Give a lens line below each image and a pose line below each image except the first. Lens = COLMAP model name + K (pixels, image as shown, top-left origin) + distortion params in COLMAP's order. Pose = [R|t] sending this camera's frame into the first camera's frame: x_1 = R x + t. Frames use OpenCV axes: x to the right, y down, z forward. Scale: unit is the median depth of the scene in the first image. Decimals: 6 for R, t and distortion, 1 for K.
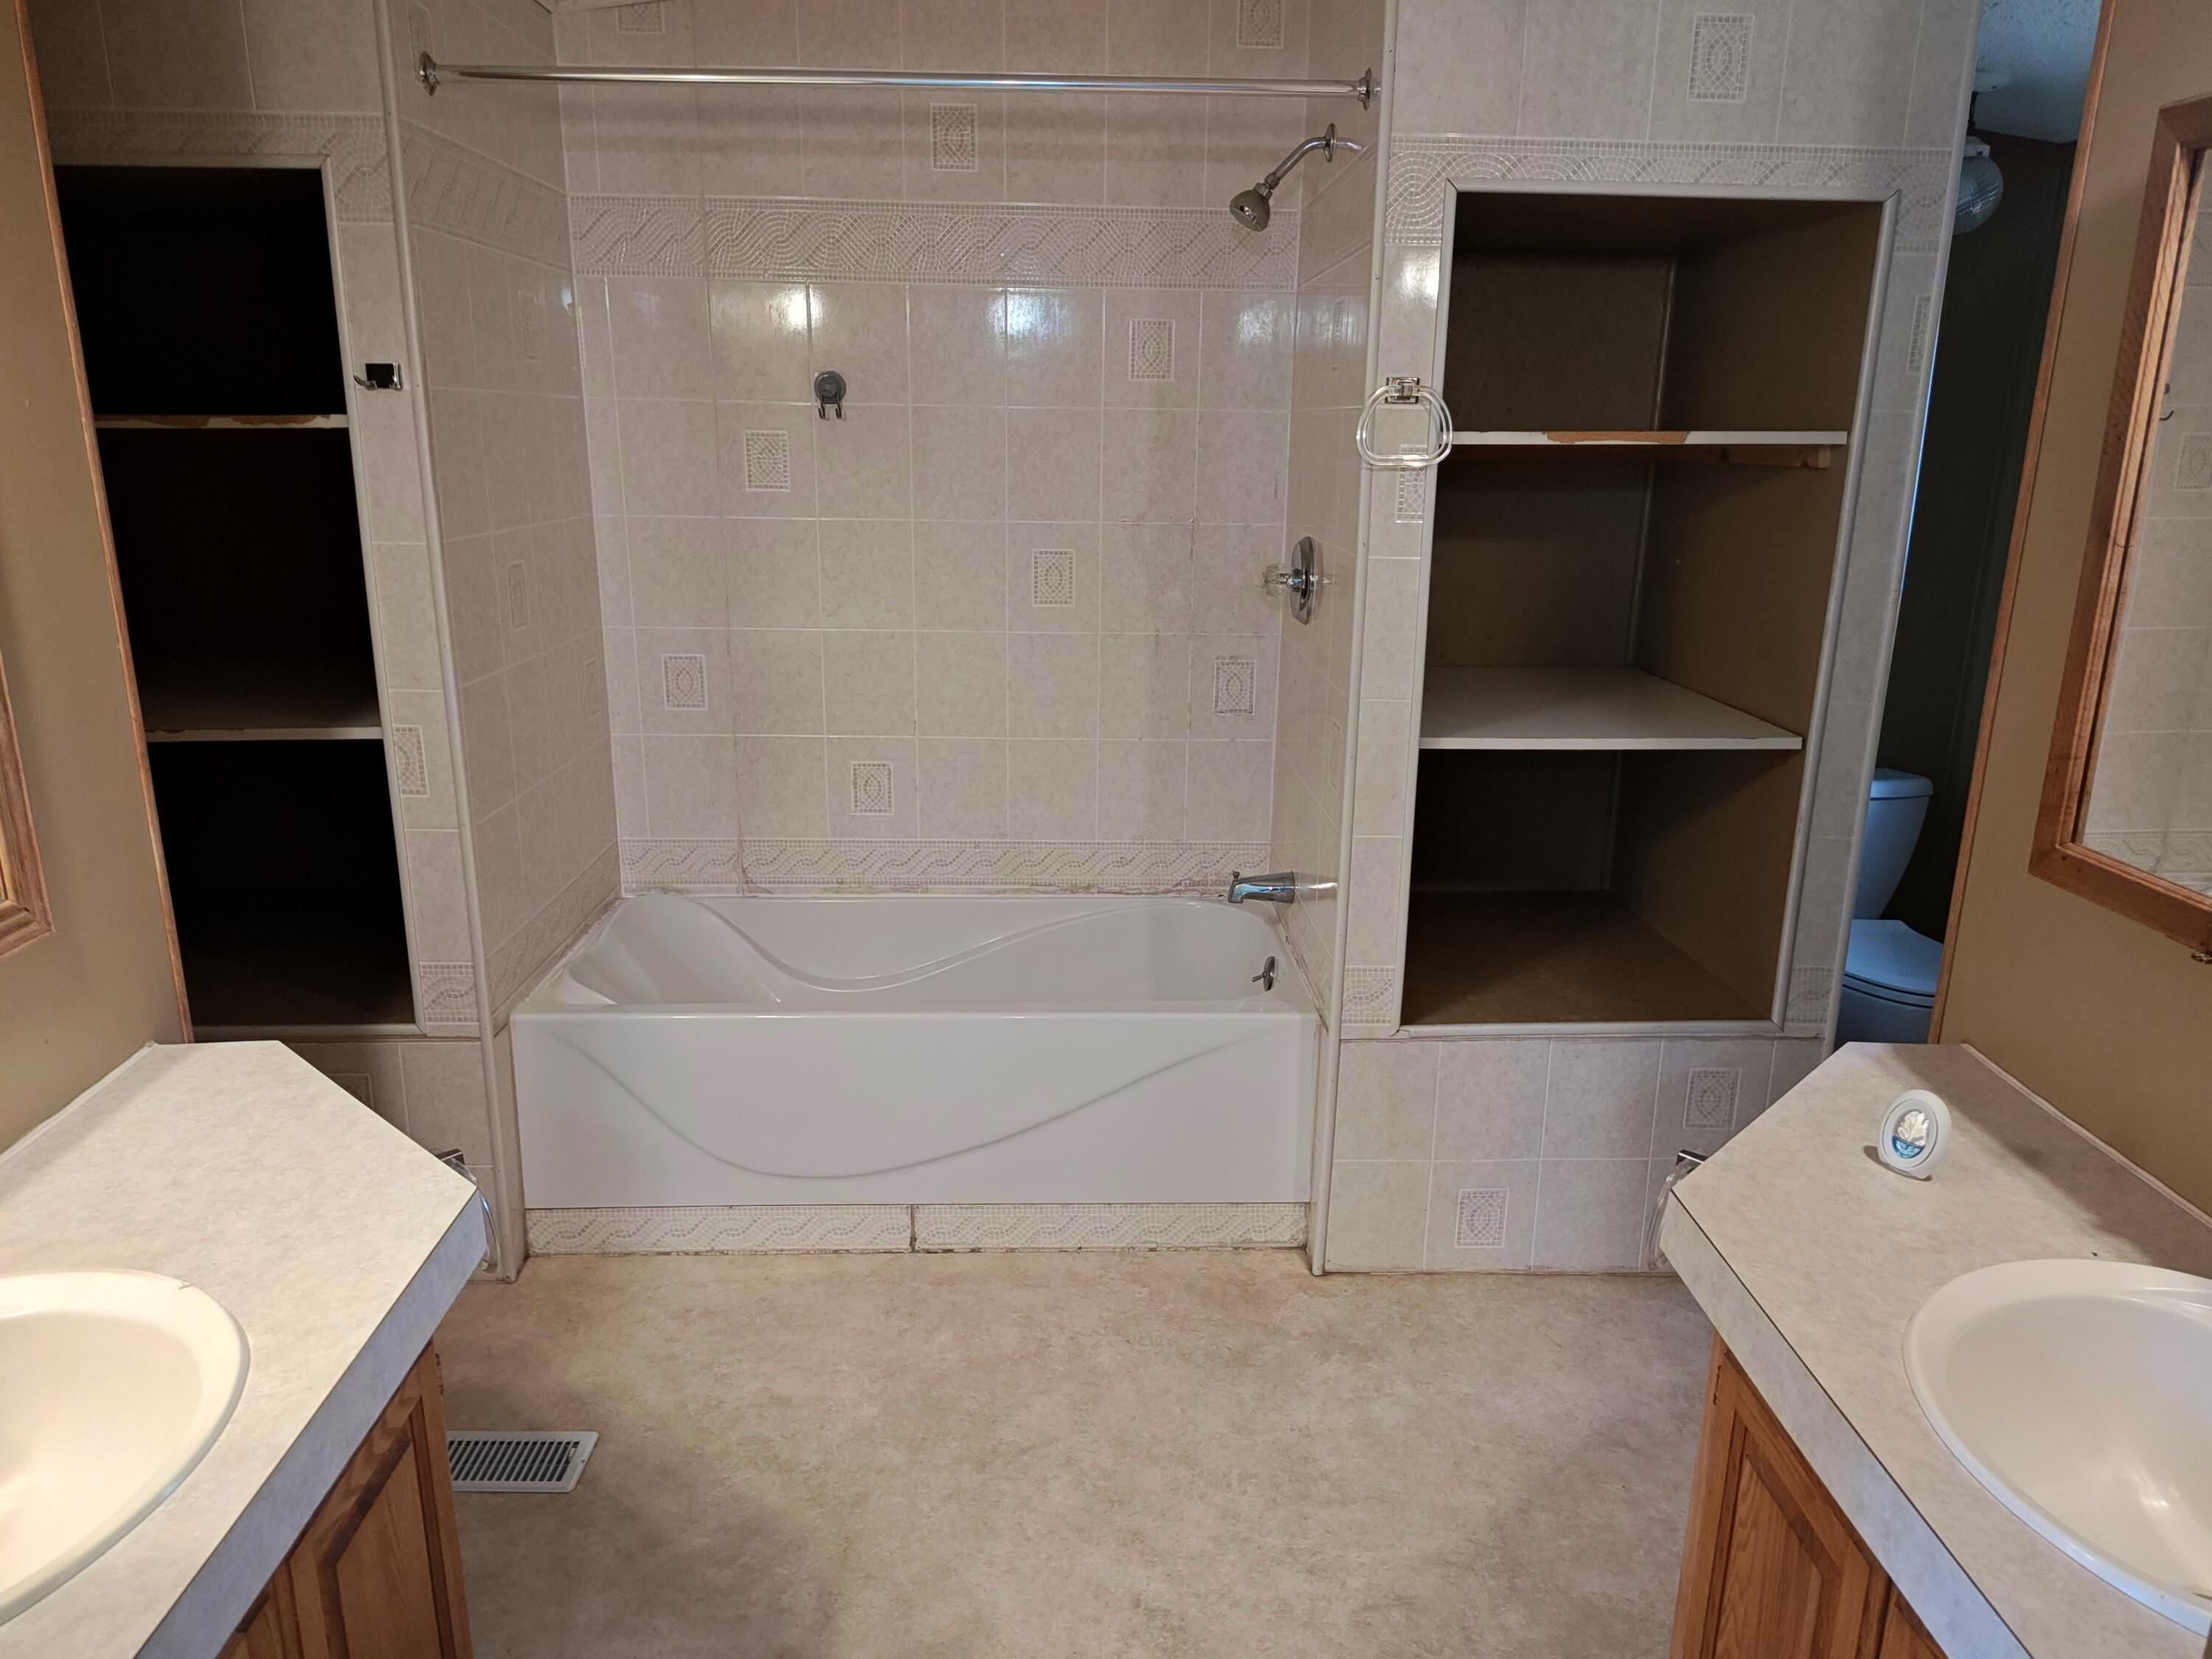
lens RADIAL K [[1507.5, 0, 1106.0], [0, 1507.5, 829.5], [0, 0, 1]] dist [-0.002146, -0.000371]
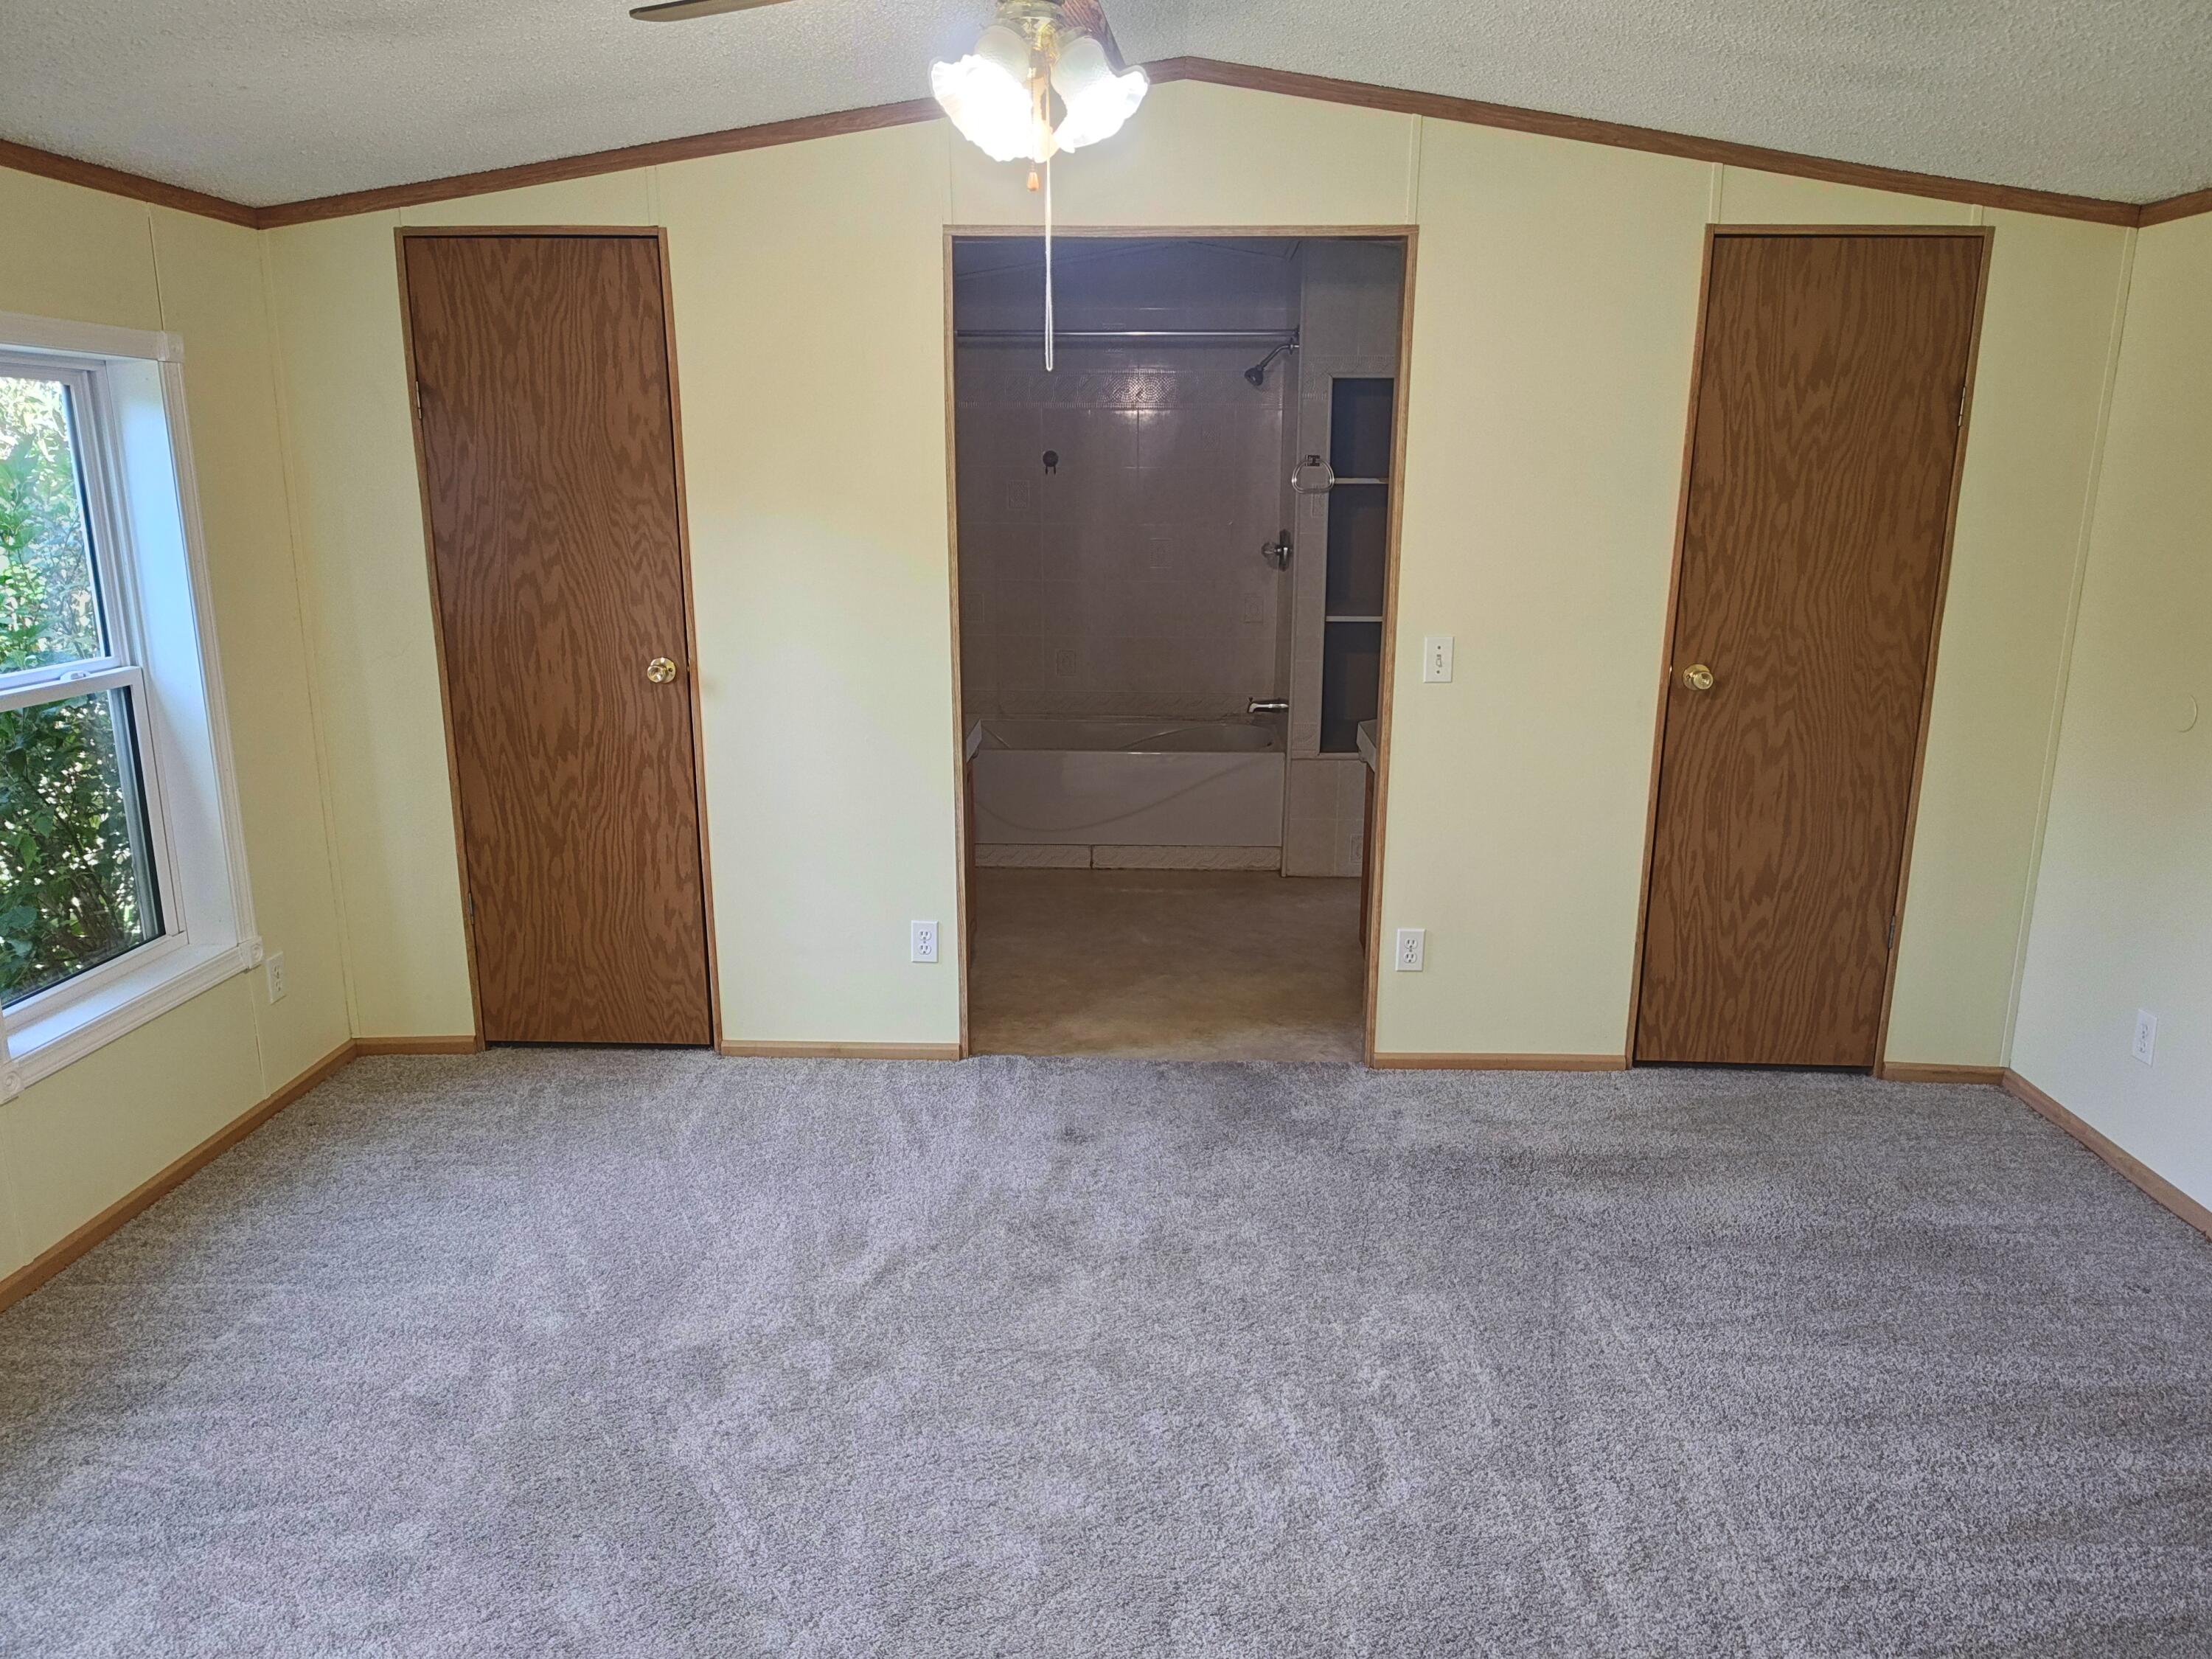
lens RADIAL K [[1502.1, 0, 1106.0], [0, 1502.1, 829.5], [0, 0, 1]] dist [0.141401, -0.000045]
pose [[0.997714, 0.009337, -0.066937, 0.034667], [-0.011754, 0.999290, -0.035804, 0.321281], [0.066555, 0.036509, 0.997115, -1.173669]]
